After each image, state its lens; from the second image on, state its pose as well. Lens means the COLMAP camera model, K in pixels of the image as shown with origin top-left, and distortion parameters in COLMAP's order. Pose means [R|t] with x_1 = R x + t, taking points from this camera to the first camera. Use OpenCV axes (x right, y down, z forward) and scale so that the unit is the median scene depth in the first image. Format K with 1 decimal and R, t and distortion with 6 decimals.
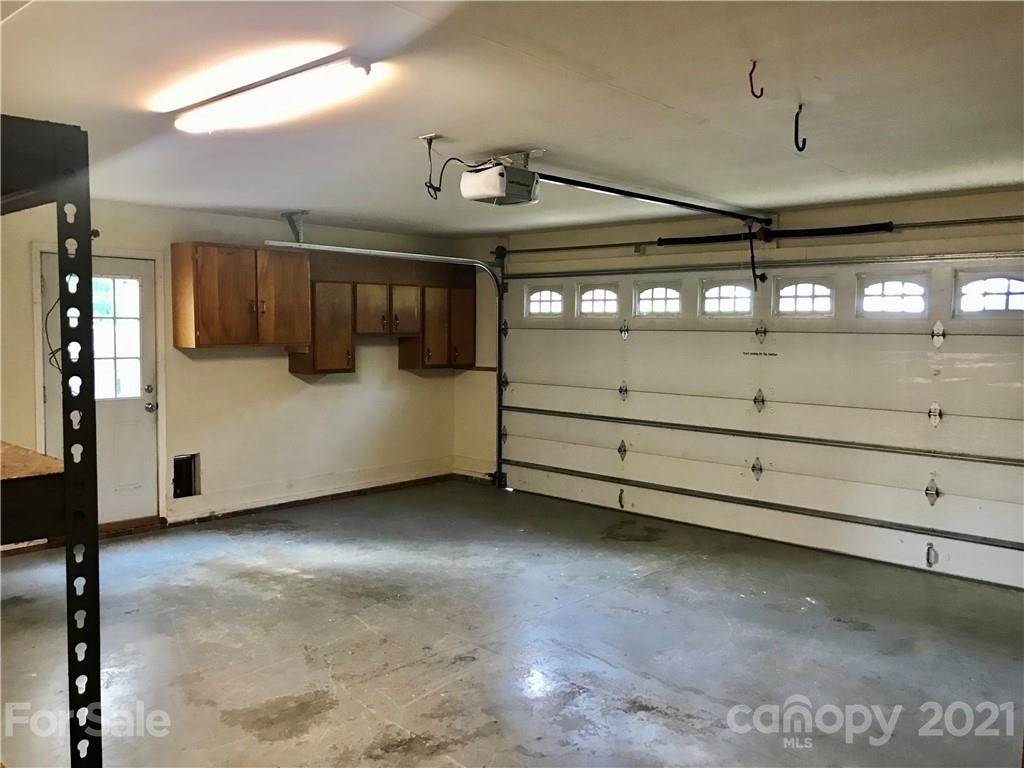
lens RADIAL K [[838.3, 0, 512.2], [0, 838.3, 387.5], [0, 0, 1]] dist [0.041196, -0.020639]
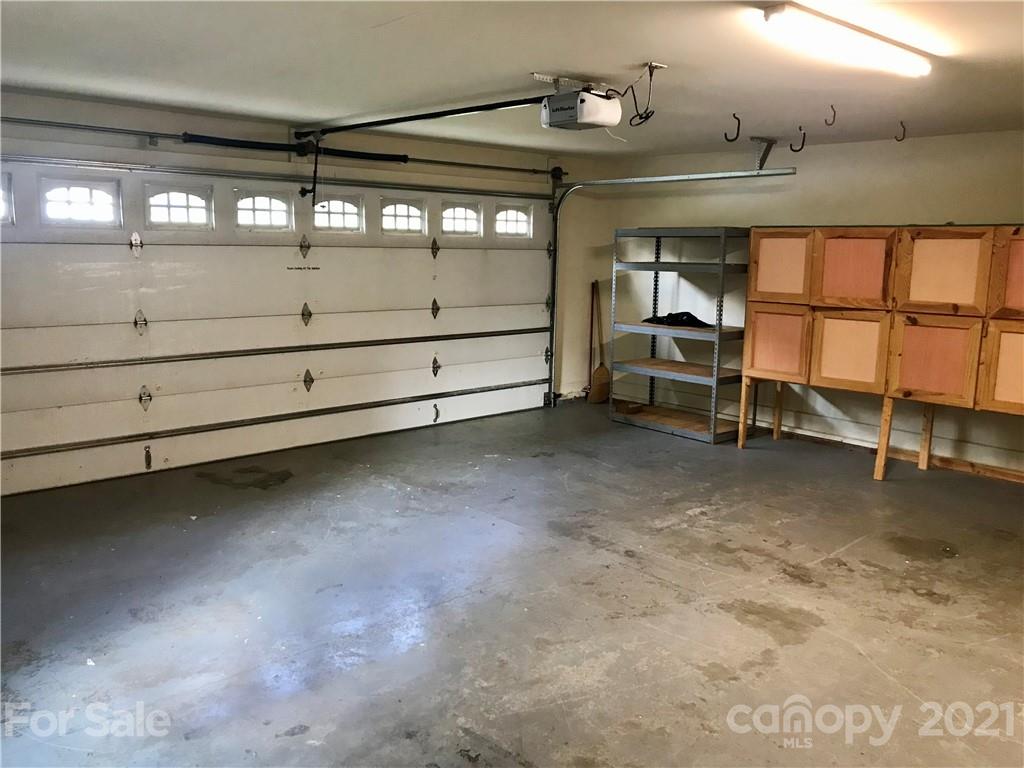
lens RADIAL K [[838.3, 0, 512.9], [0, 838.3, 377.8], [0, 0, 1]] dist [0.041196, -0.020639]
pose [[0.088321, -0.166450, 0.982086, -0.774517], [0.062837, 0.984907, 0.161277, -0.063502], [-0.994108, 0.047467, 0.097448, 0.722703]]
